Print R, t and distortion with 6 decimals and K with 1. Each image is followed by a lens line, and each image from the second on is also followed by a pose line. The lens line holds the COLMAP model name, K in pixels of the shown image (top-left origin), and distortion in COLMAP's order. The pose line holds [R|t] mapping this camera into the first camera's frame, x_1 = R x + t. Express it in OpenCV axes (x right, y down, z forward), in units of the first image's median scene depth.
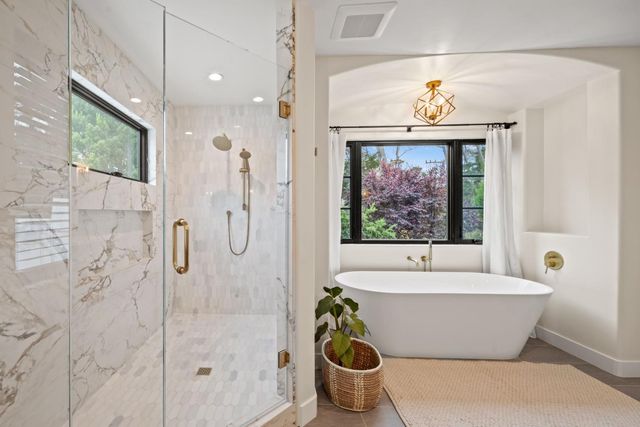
lens RADIAL K [[308.5, 0, 320.0], [0, 308.5, 213.5], [0, 0, 1]] dist [0.000213, -0.000162]
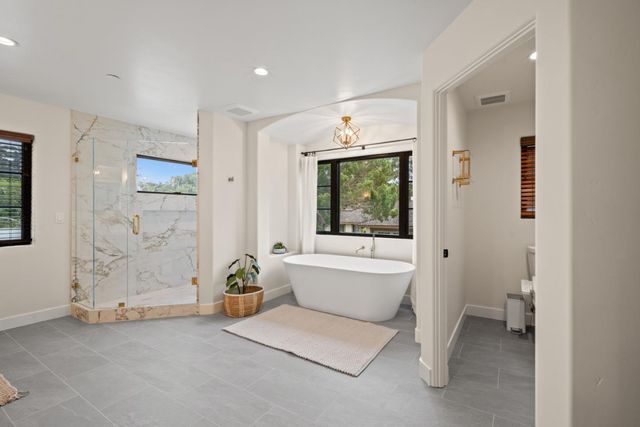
lens RADIAL K [[288.0, 0, 320.0], [0, 288.0, 213.5], [0, 0, 1]] dist [0.000252, 0.000054]
pose [[0.874158, 0.006674, -0.485597, 1.037894], [-0.004234, 0.999972, 0.006123, -0.006823], [0.485624, -0.003296, 0.874162, -0.203489]]
